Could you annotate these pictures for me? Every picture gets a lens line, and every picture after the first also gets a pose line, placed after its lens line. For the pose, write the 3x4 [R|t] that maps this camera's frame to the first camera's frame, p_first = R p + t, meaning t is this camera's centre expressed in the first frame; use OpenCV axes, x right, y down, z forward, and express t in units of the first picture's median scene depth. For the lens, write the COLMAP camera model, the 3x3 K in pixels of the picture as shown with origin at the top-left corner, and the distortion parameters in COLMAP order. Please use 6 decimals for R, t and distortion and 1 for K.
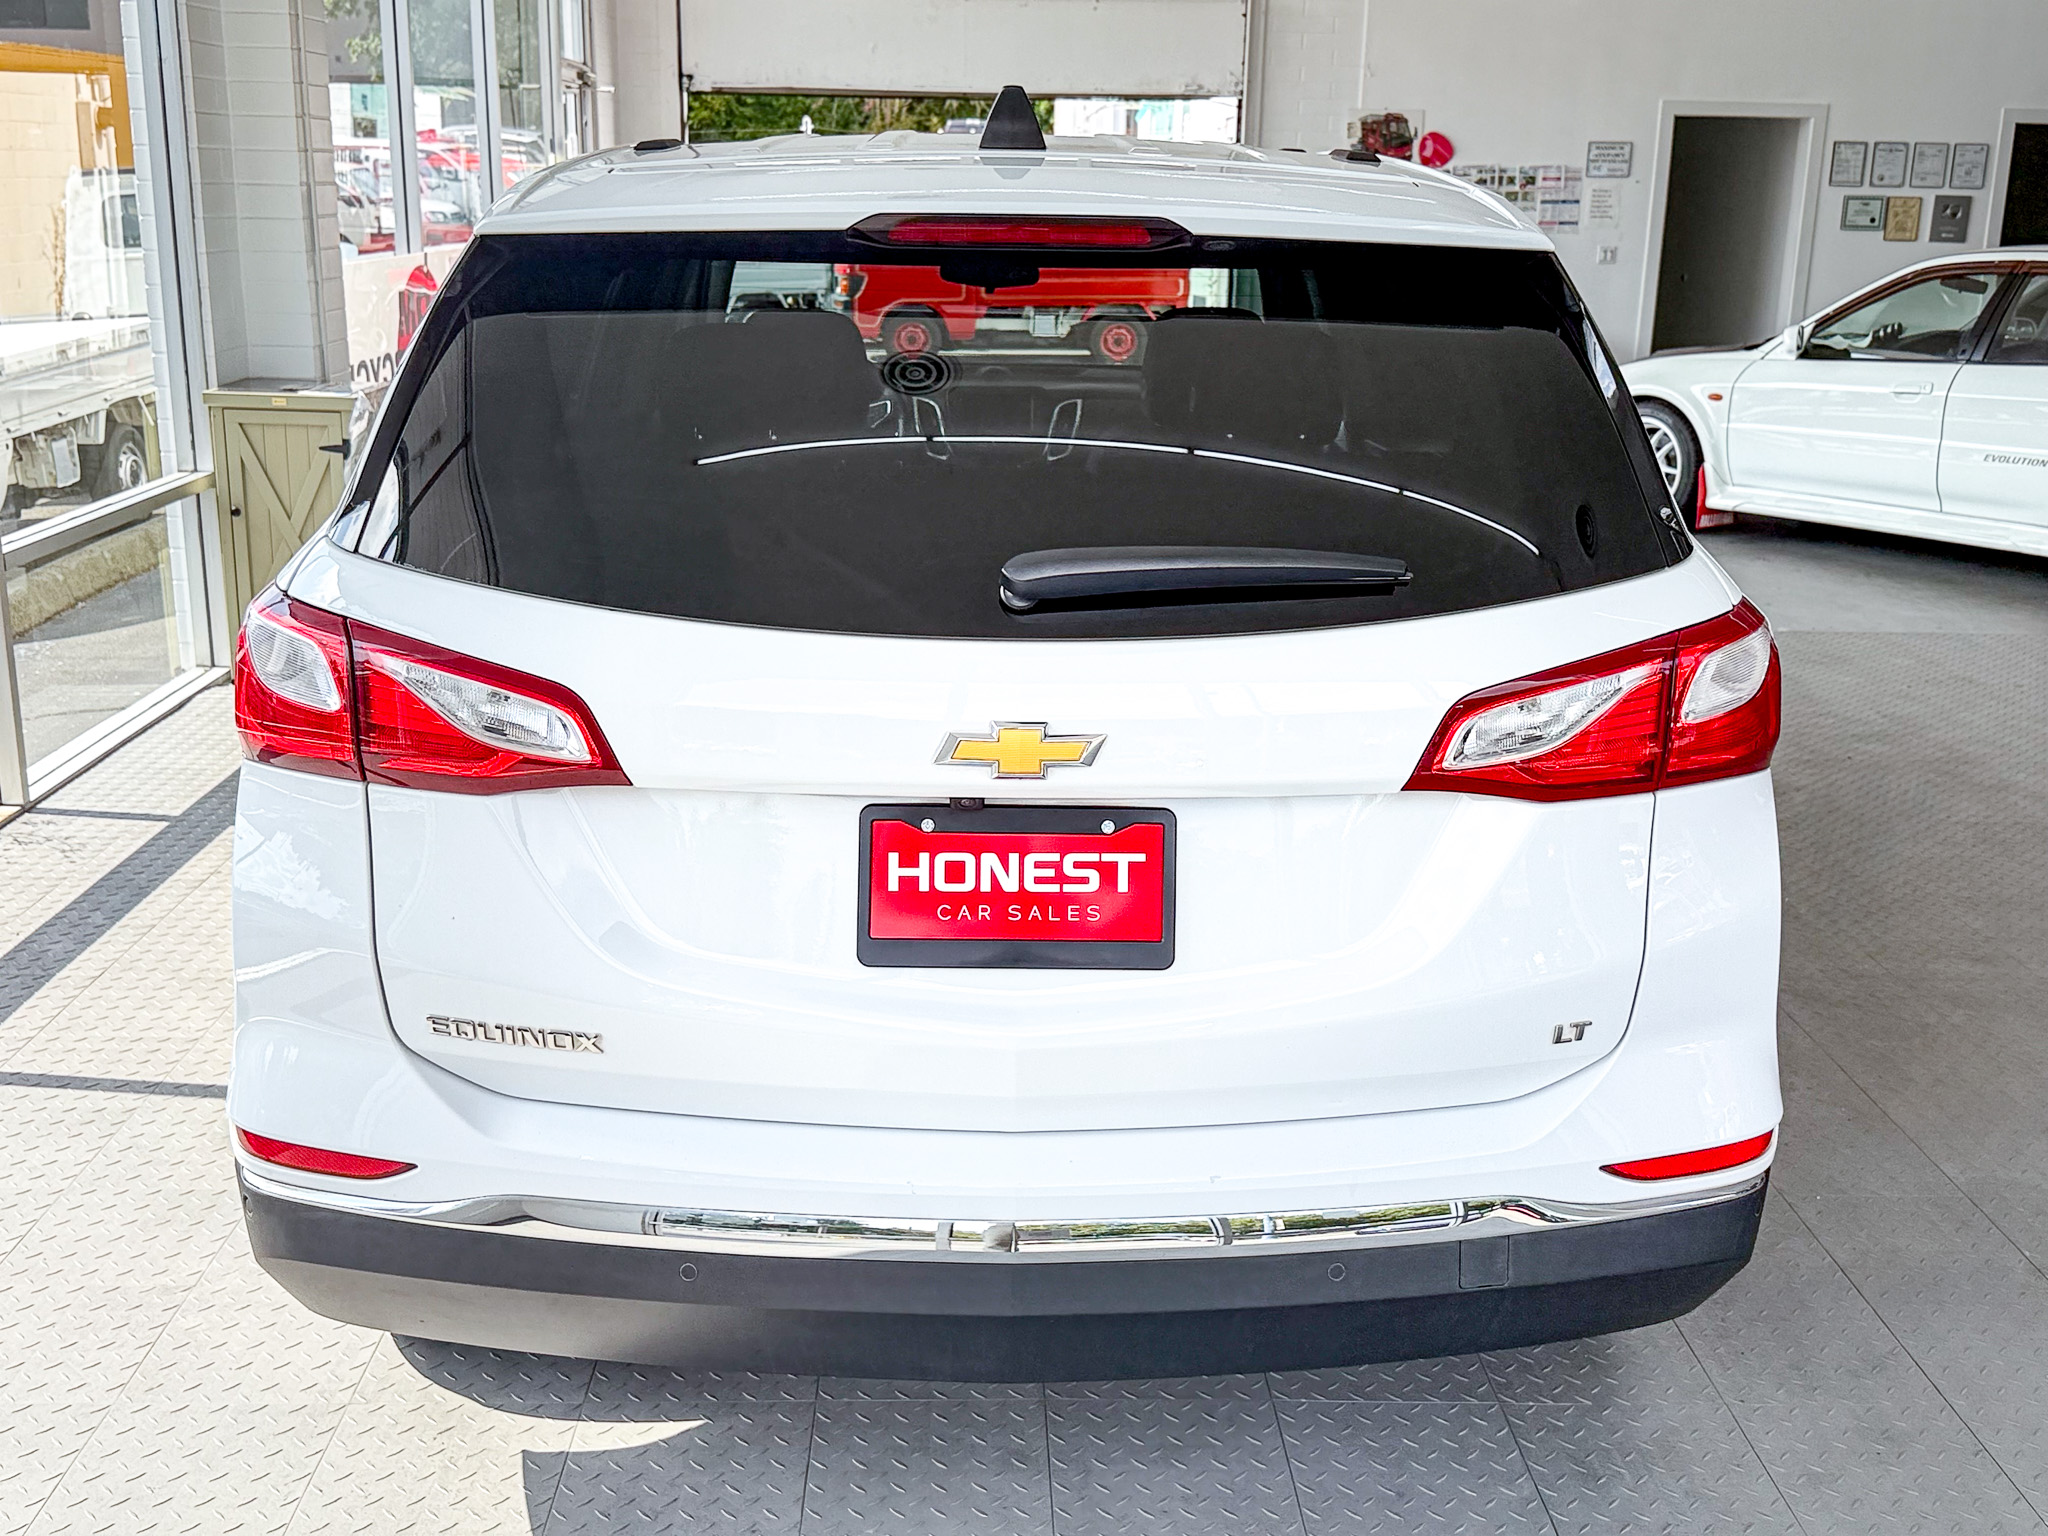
lens RADIAL K [[2097.5, 0, 1008.8], [0, 2097.5, 762.5], [0, 0, 1]] dist [0.092152, -0.238946]
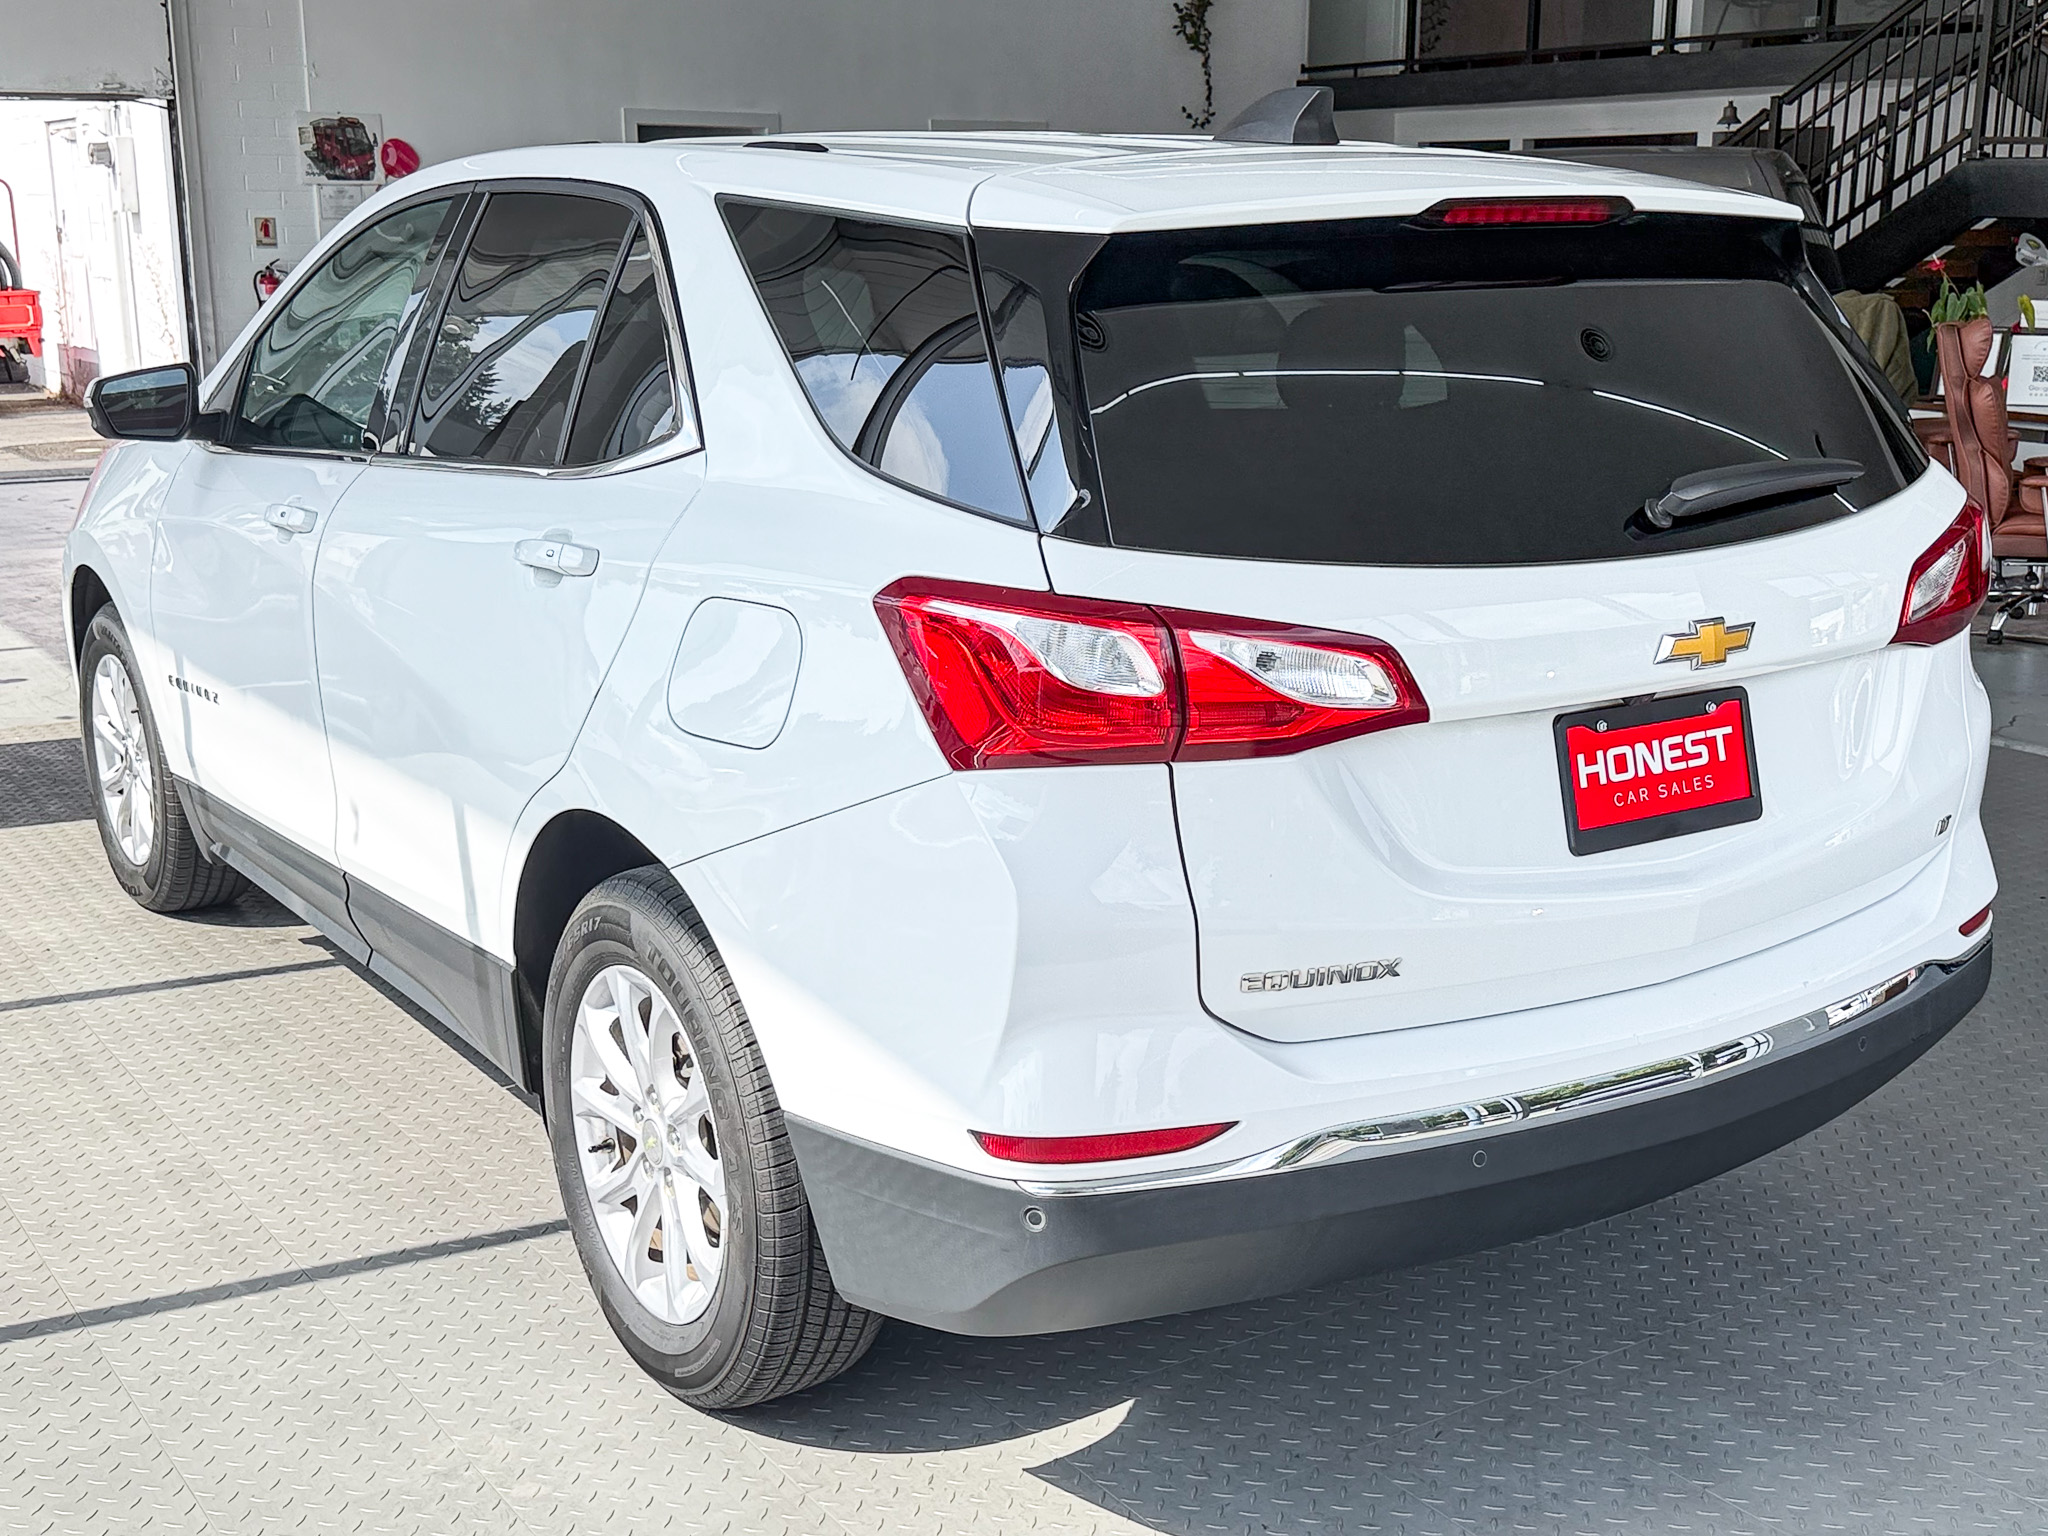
lens RADIAL K [[2319.9, 0, 1023.3], [0, 2319.9, 803.9], [0, 0, 1]] dist [0.149006, -0.283371]
pose [[0.845273, -0.152057, 0.512242, -0.966145], [0.159913, 0.986704, 0.029021, -0.015870], [-0.509845, 0.057383, 0.858351, 0.063722]]
